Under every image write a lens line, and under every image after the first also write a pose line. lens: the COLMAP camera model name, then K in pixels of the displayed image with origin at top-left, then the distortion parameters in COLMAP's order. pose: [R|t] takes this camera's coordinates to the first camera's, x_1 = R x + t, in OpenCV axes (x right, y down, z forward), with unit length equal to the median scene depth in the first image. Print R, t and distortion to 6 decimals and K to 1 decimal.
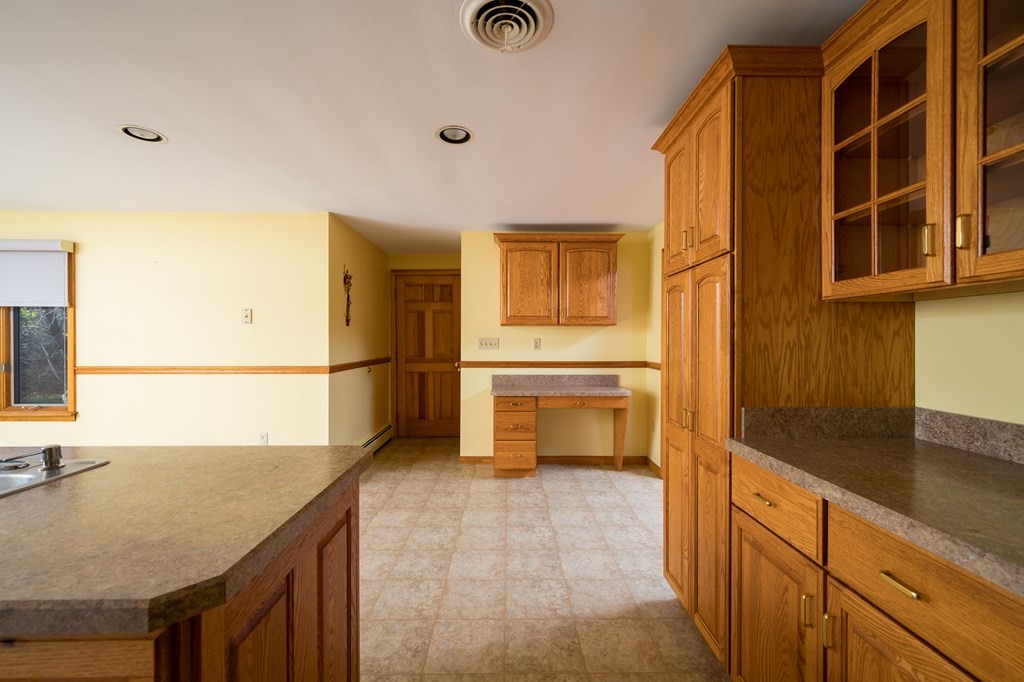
lens RADIAL K [[418.3, 0, 511.8], [0, 418.3, 343.5], [0, 0, 1]] dist [-0.000179, -0.000053]
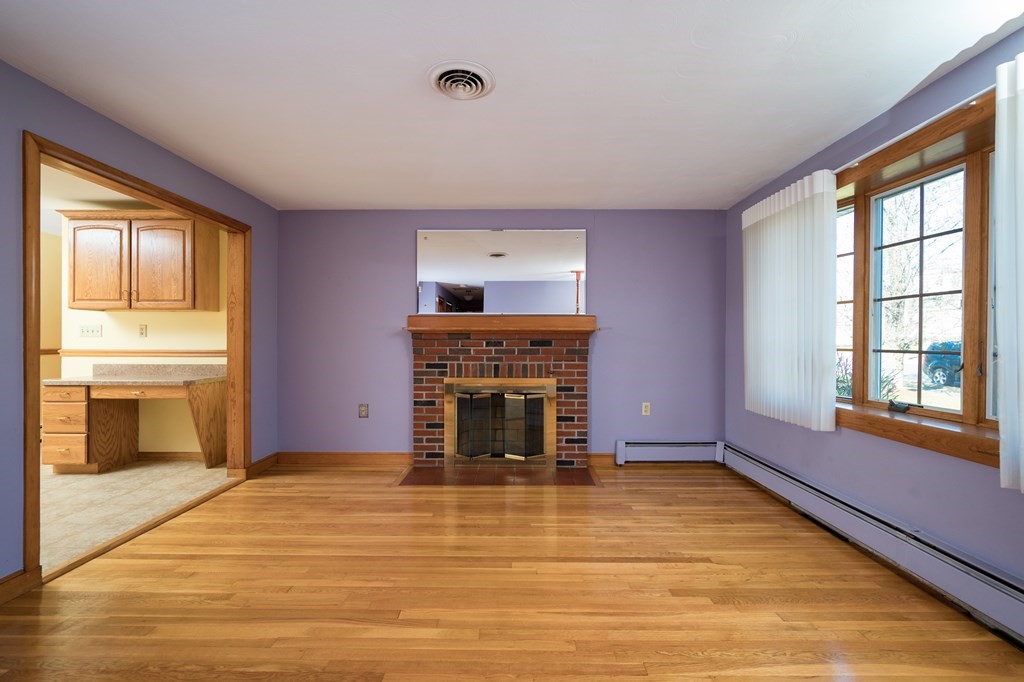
lens RADIAL K [[418.3, 0, 497.2], [0, 418.3, 343.7], [0, 0, 1]] dist [-0.000179, -0.000053]
pose [[0.999757, -0.000217, -0.022058, 1.019493], [-0.000026, 0.999939, -0.011023, 0.046169], [0.022059, 0.011021, 0.999696, 0.102091]]
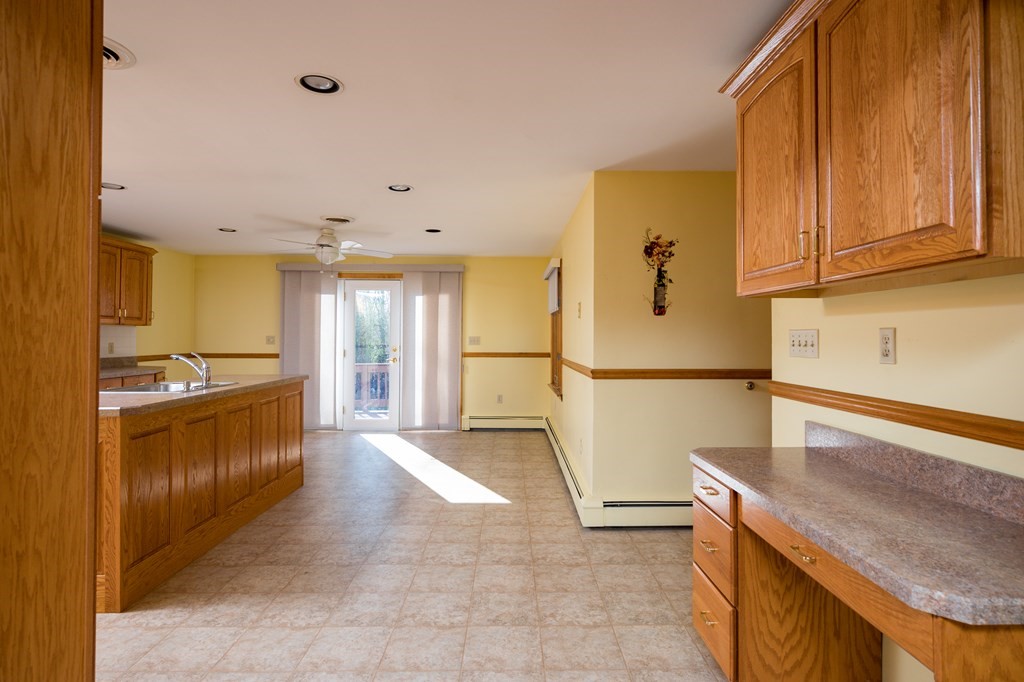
lens RADIAL K [[542.0, 0, 513.0], [0, 542.0, 332.9], [0, 0, 1]] dist [0.003919, 0.000008]
pose [[-0.002849, -0.010295, -0.999943, 0.557349], [-0.009840, 0.999899, -0.010267, -0.001453], [0.999948, 0.009810, -0.002950, 0.838673]]
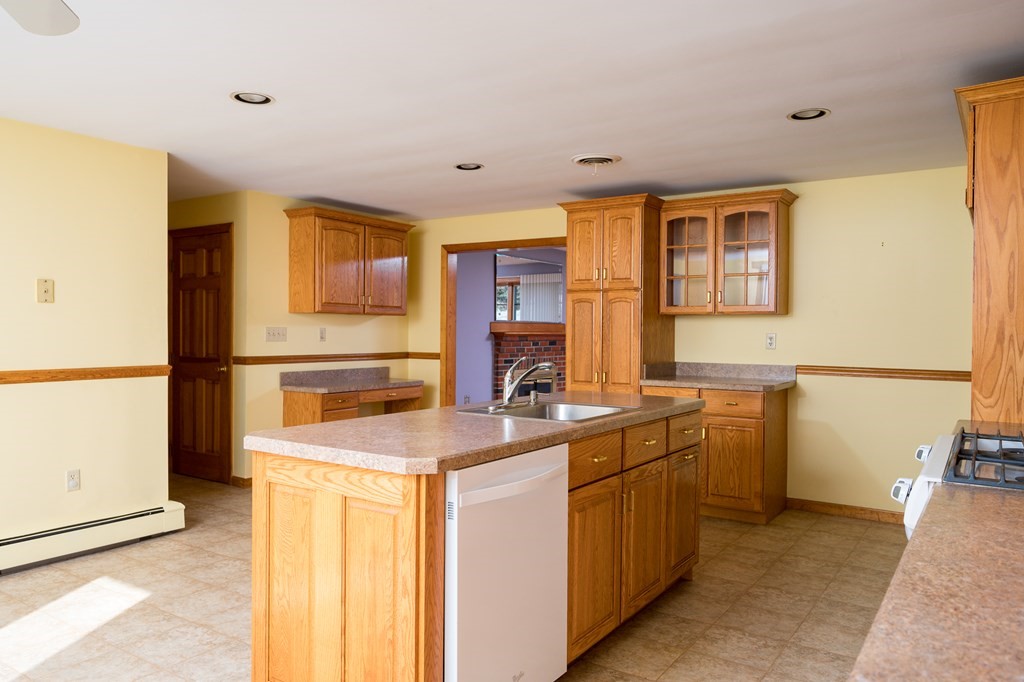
lens RADIAL K [[719.9, 0, 515.3], [0, 719.9, 342.5], [0, 0, 1]] dist [-0.002685, -0.001518]
pose [[0.563686, -0.010360, 0.825924, -1.105952], [0.000599, 0.999926, 0.012134, -0.000211], [-0.825989, -0.006345, 0.563650, -0.195250]]
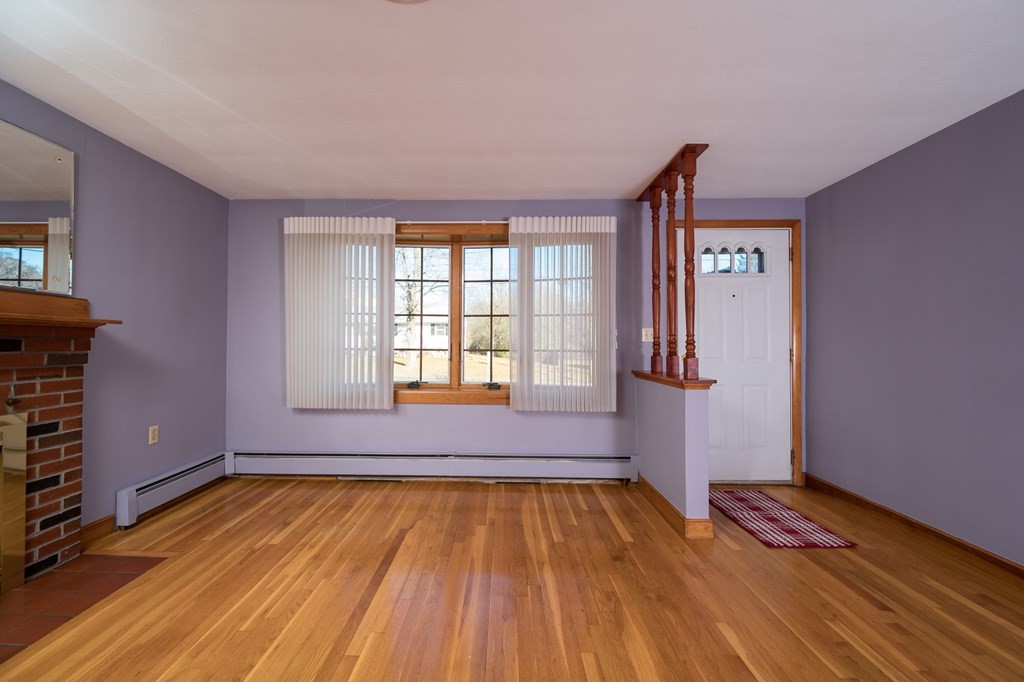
lens RADIAL K [[409.7, 0, 509.1], [0, 409.7, 338.2], [0, 0, 1]] dist [-0.000774, -0.000107]
pose [[0.036558, 0.010369, 0.999278, 0.630970], [0.011365, 0.999877, -0.010791, 0.037661], [-0.999267, 0.011751, 0.036436, 0.501761]]
